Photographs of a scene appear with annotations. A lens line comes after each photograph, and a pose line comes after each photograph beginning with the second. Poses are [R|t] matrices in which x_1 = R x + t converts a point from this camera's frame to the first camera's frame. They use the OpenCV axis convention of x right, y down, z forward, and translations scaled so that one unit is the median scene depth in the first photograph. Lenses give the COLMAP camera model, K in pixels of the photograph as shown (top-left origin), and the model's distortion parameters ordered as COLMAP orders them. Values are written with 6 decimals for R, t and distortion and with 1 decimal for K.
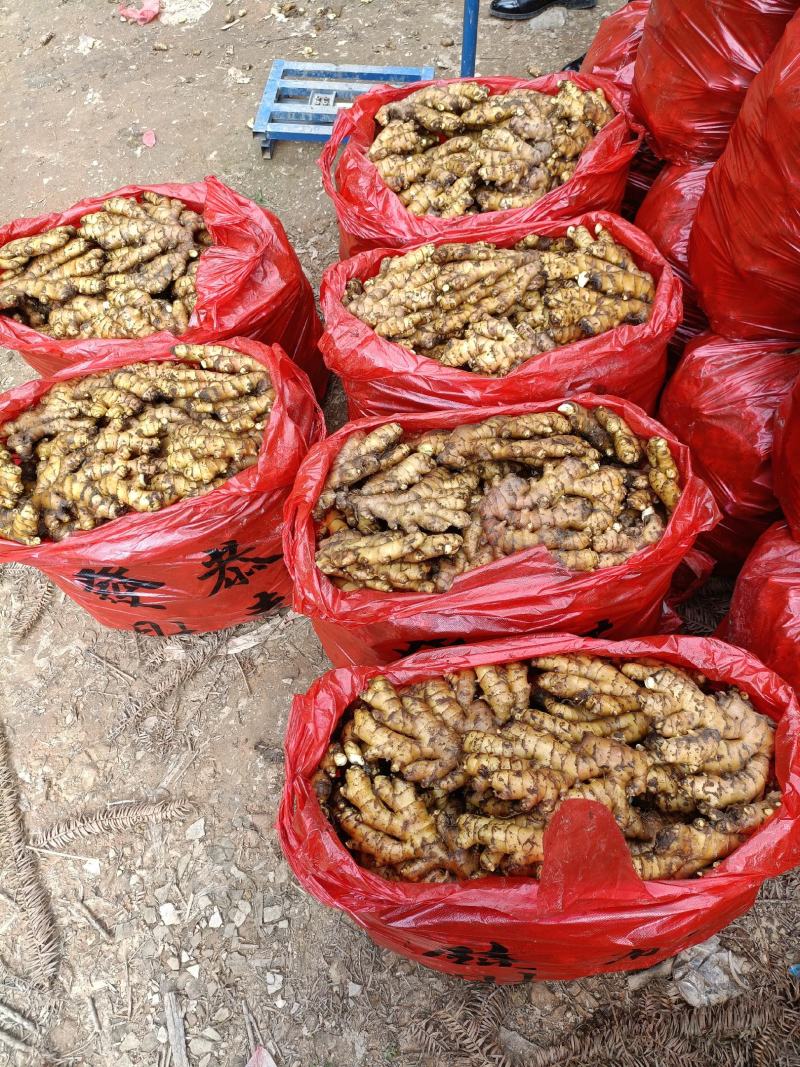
lens RADIAL K [[784.8, 0, 403.1], [0, 784.8, 532.2], [0, 0, 1]] dist [0.041850, -0.047885]
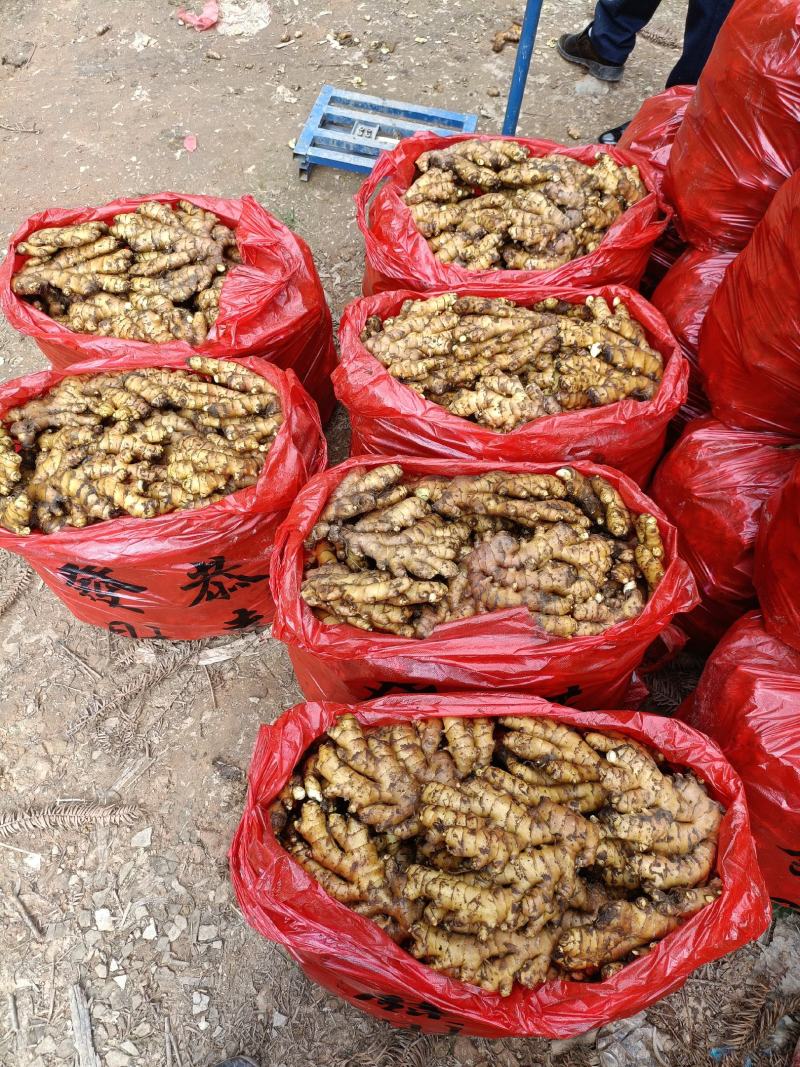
lens RADIAL K [[784.8, 0, 403.1], [0, 784.8, 532.2], [0, 0, 1]] dist [0.041850, -0.047885]
pose [[0.990633, 0.134805, 0.021780, -0.011141], [-0.134214, 0.990594, -0.026648, -0.024145], [-0.025168, 0.023475, 0.999408, -0.014306]]
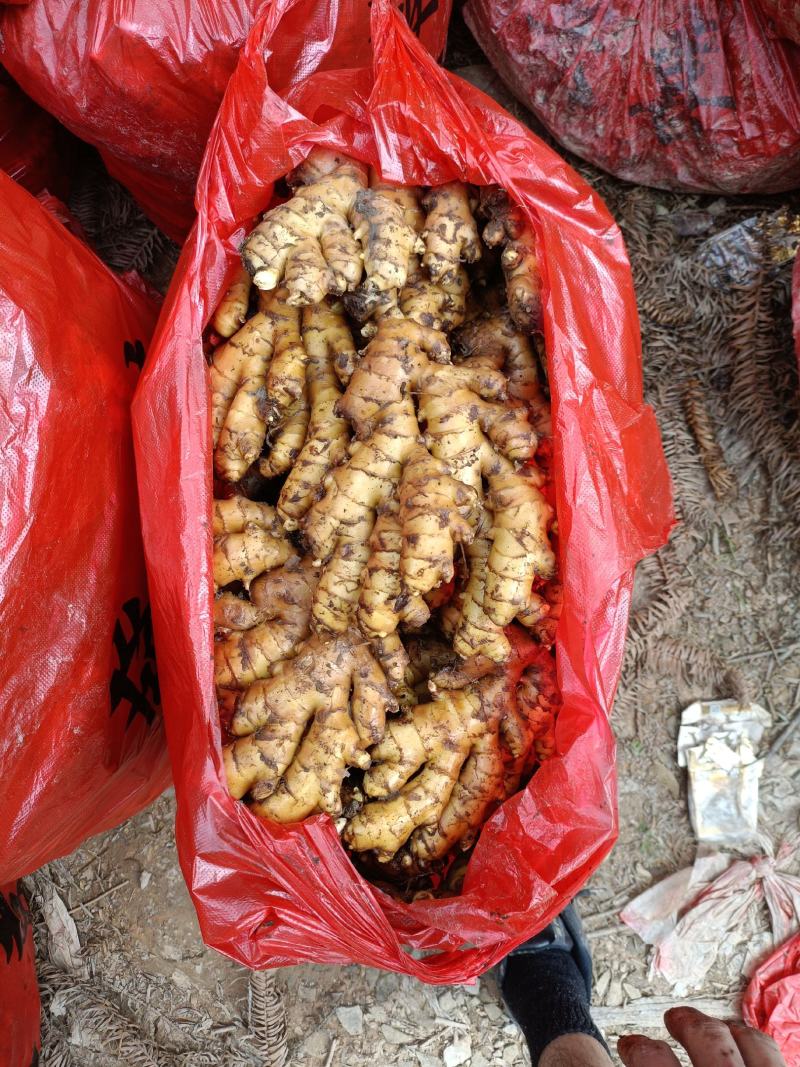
lens RADIAL K [[818.0, 0, 400.0], [0, 818.0, 533.5], [0, 0, 1]] dist [0.027931, -0.004086]
pose [[0.086351, -0.982489, 0.165104, 0.037964], [0.876947, 0.153601, 0.455381, 0.028478], [-0.472766, 0.105465, 0.874854, 0.341564]]
